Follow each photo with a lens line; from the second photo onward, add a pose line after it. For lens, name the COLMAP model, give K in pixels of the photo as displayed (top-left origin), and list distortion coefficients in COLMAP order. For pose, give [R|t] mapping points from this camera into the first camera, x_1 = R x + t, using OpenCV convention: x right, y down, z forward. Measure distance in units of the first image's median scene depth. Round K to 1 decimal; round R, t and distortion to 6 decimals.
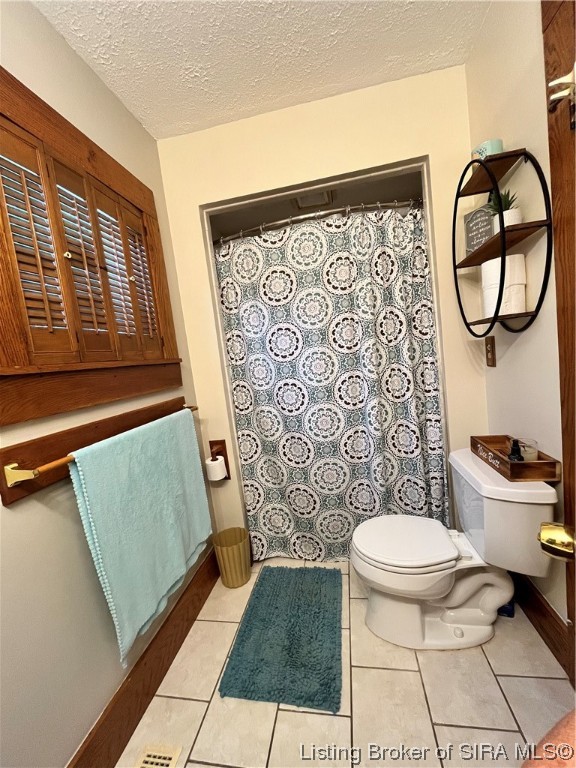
lens RADIAL K [[320.6, 0, 288.0], [0, 320.6, 384.0], [0, 0, 1]] dist [-0.002312, -0.000027]
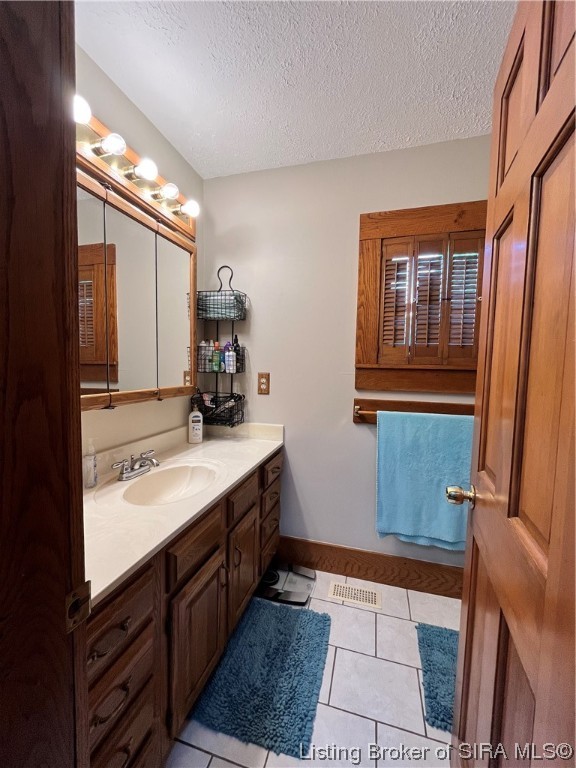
lens RADIAL K [[320.6, 0, 288.0], [0, 320.6, 384.0], [0, 0, 1]] dist [-0.002312, -0.000027]
pose [[-0.117592, 0.156365, -0.980674, 1.006251], [-0.091191, 0.981653, 0.167456, -0.174302], [0.988866, 0.109120, -0.101175, 0.515224]]
